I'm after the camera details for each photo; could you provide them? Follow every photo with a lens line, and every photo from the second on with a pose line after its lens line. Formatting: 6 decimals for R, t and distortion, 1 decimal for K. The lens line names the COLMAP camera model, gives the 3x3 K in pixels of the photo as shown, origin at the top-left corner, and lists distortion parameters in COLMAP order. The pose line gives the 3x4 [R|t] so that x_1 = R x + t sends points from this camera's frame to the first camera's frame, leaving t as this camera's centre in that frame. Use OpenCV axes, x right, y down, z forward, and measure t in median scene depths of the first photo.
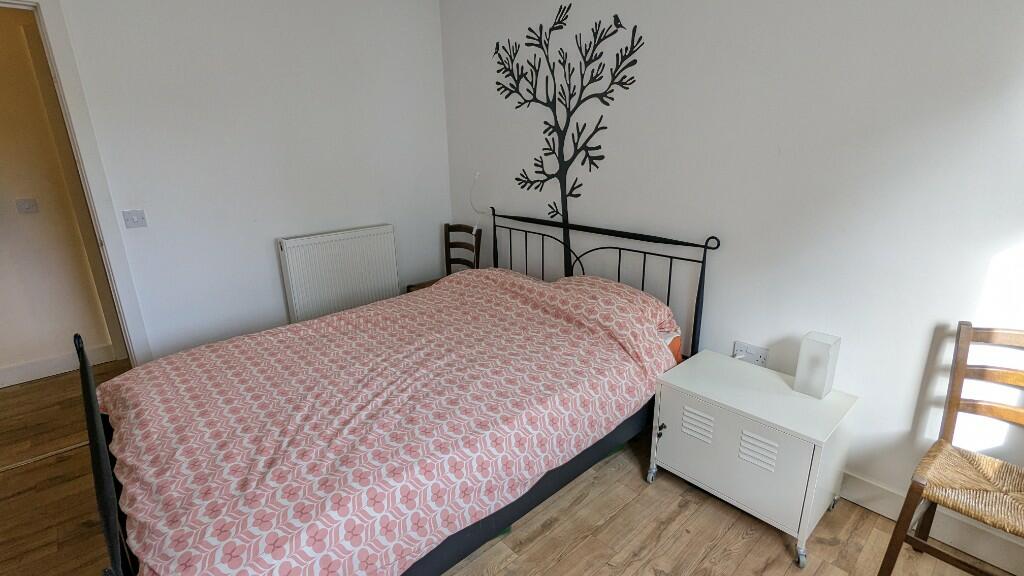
lens RADIAL K [[482.5, 0, 505.5], [0, 482.5, 287.9], [0, 0, 1]] dist [-0.001631, 0.000547]
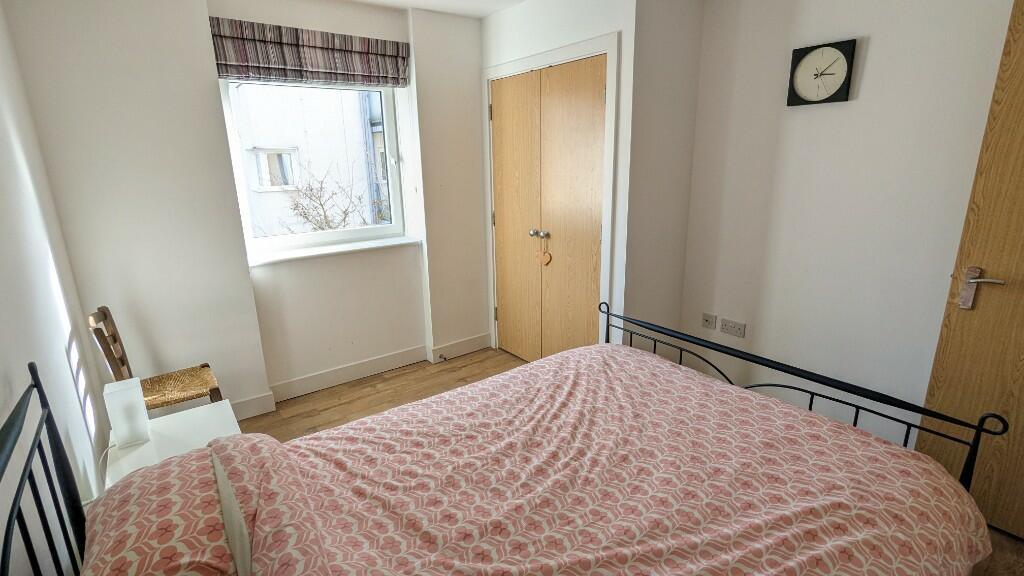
lens RADIAL K [[482.5, 0, 516.1], [0, 482.5, 287.2], [0, 0, 1]] dist [-0.001631, 0.000547]
pose [[-0.996861, 0.024247, 0.075374, -0.241123], [0.060747, 0.844785, 0.531647, -0.565153], [-0.050783, 0.534557, -0.843606, 1.734368]]
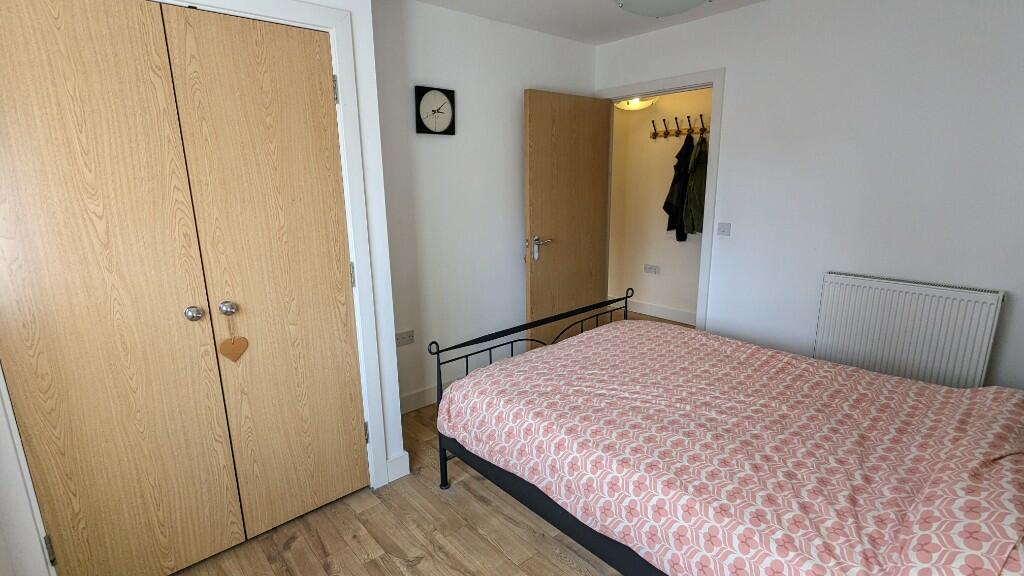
lens RADIAL K [[482.5, 0, 508.2], [0, 482.5, 282.7], [0, 0, 1]] dist [-0.001631, 0.000547]
pose [[-0.007903, 0.238666, -0.971069, 0.783576], [-0.280001, 0.931725, 0.231275, -0.204553], [0.959967, 0.273728, 0.059463, 0.555748]]
